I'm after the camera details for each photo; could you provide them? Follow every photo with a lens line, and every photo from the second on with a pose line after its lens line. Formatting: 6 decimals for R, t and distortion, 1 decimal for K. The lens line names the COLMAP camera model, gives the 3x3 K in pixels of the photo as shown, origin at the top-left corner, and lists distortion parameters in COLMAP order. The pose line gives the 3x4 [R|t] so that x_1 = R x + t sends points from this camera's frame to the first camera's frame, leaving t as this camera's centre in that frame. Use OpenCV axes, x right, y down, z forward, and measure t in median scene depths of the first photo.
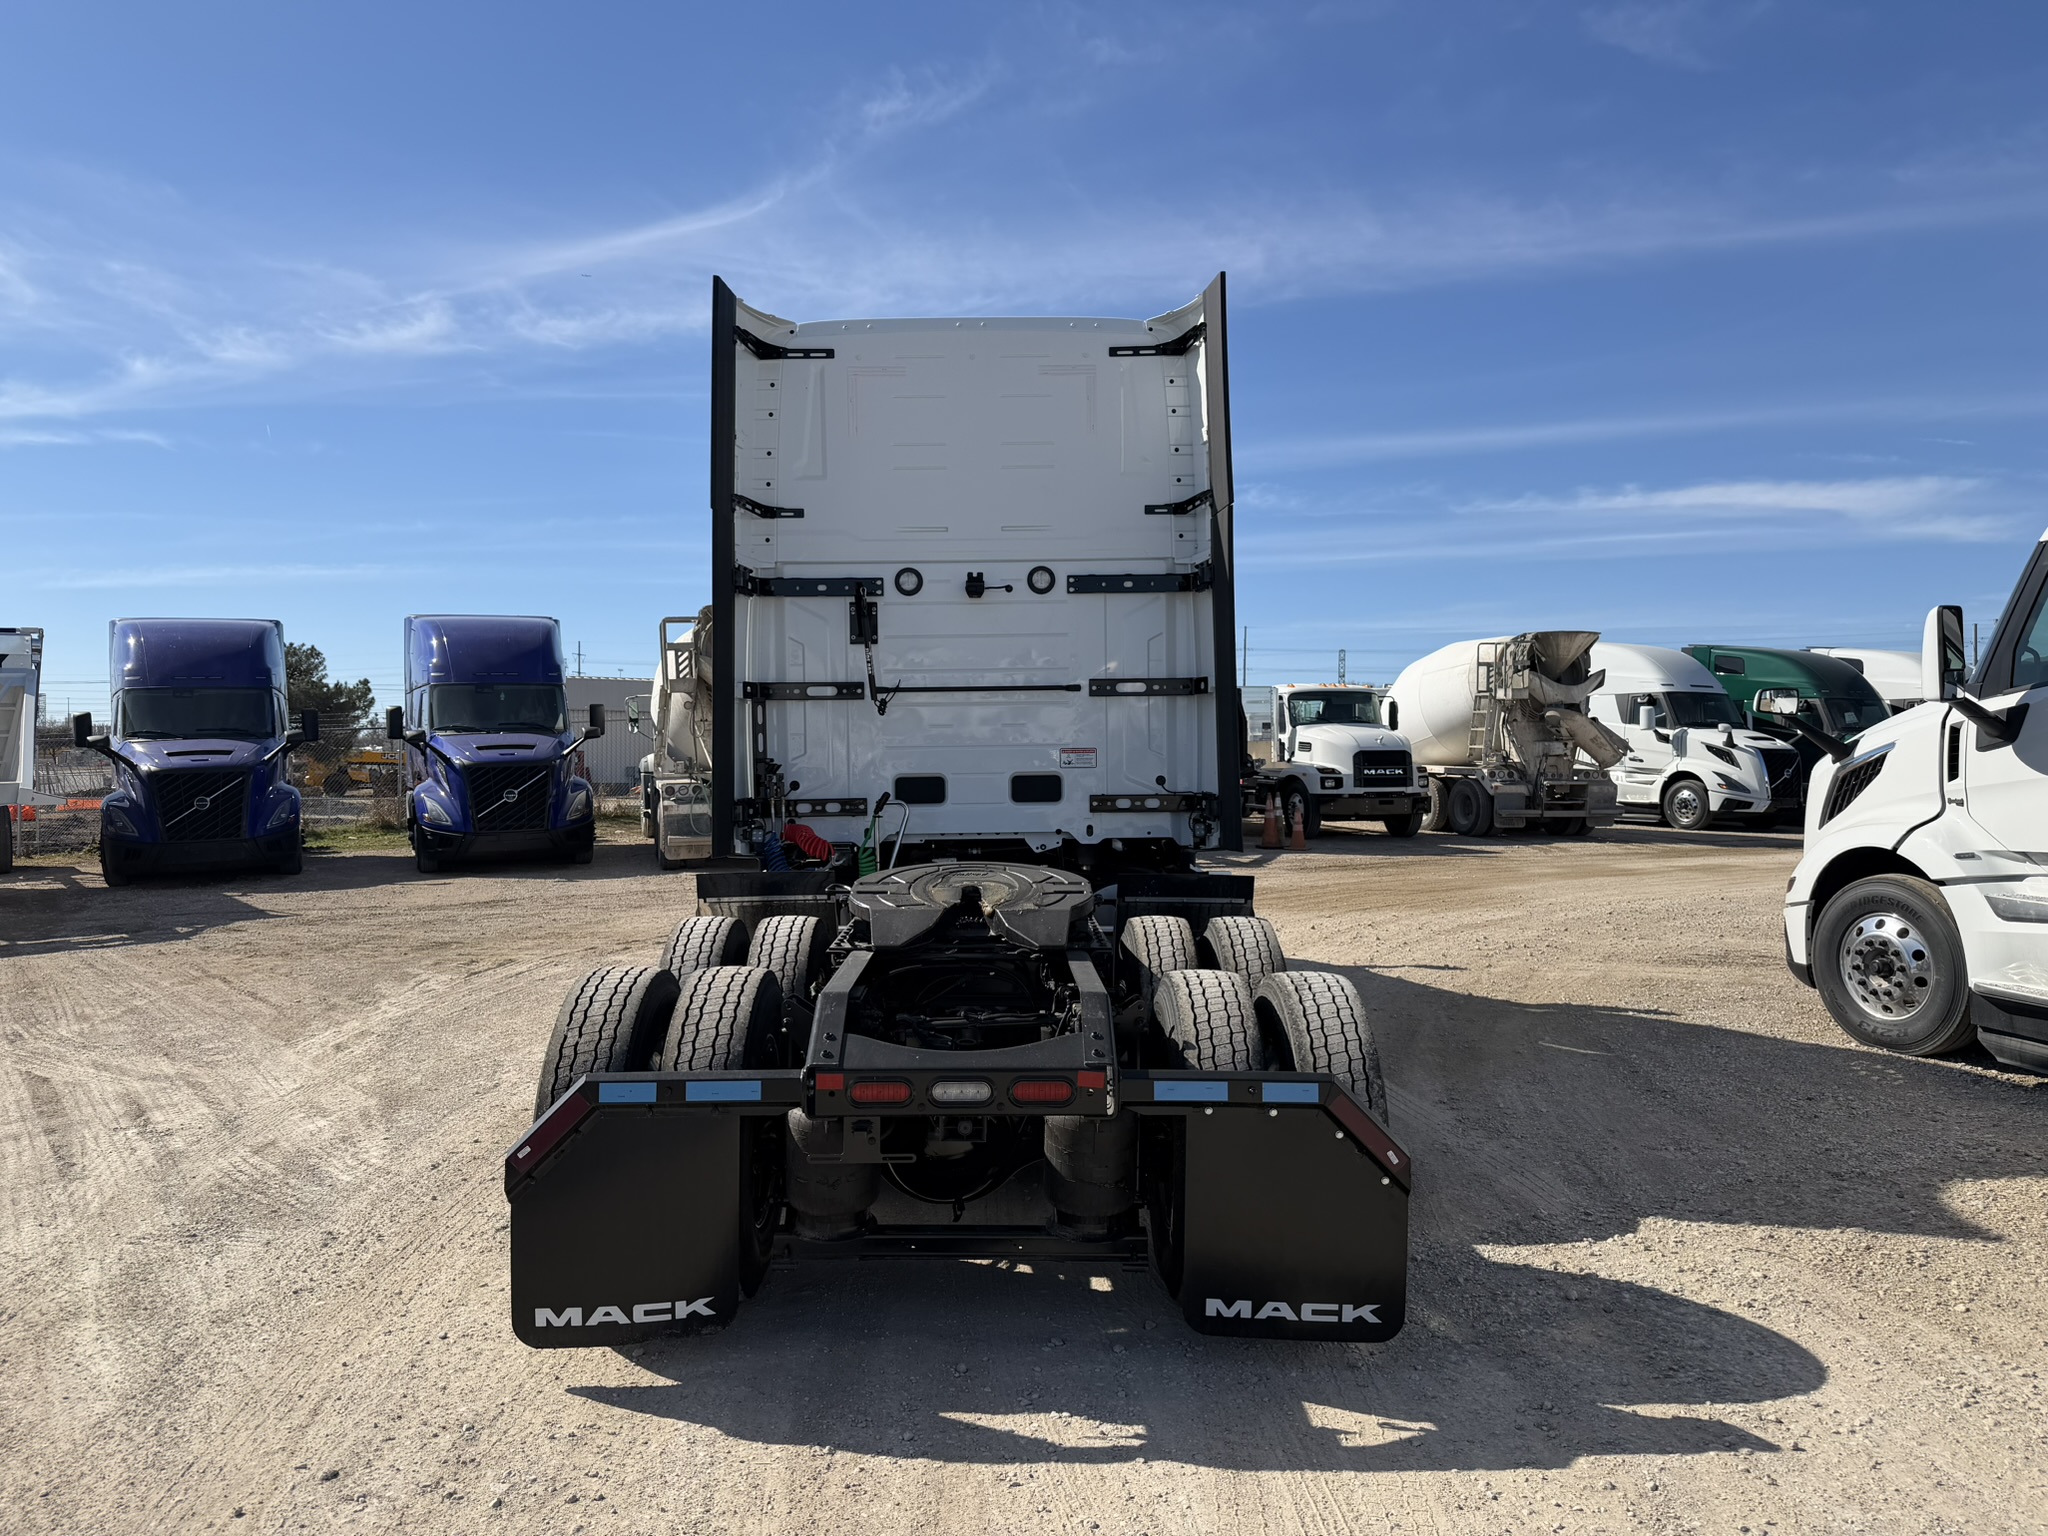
lens RADIAL K [[1437.0, 0, 1025.0], [0, 1437.0, 767.7], [0, 0, 1]] dist [0.006490, -0.000231]
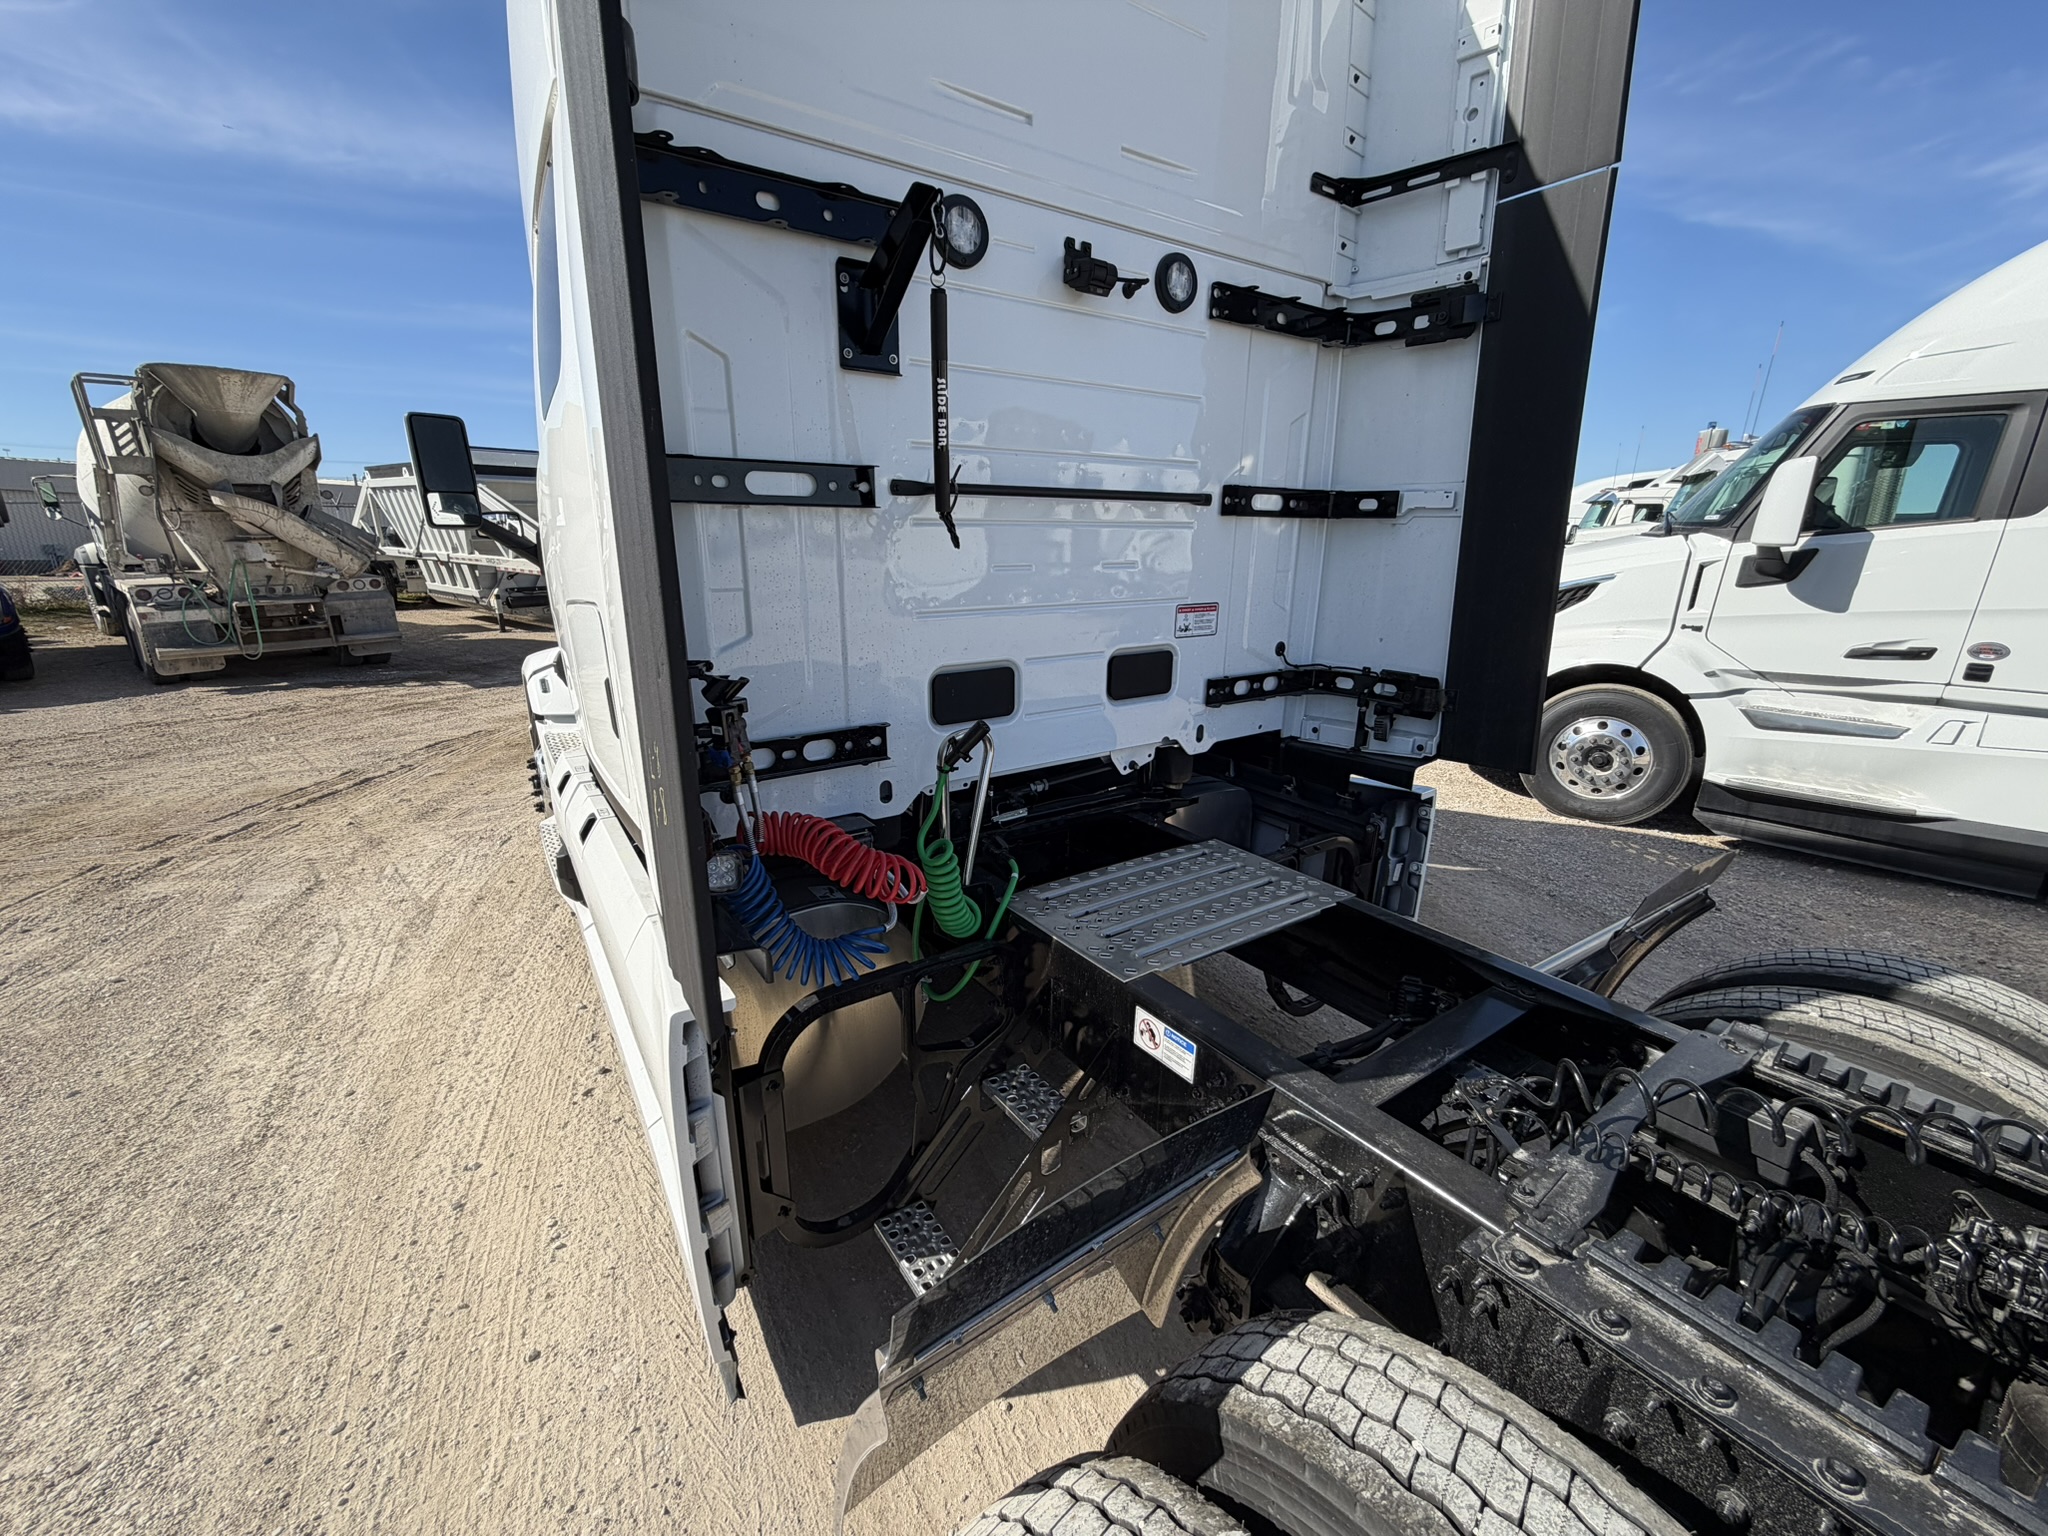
lens RADIAL K [[820.7, 0, 1020.3], [0, 820.7, 772.1], [0, 0, 1]] dist [-0.010864, 0.000063]
pose [[0.829982, -0.139813, 0.539983, -0.222318], [-0.009488, 0.964398, 0.264286, -0.035880], [-0.557709, -0.224476, 0.799106, 0.749073]]
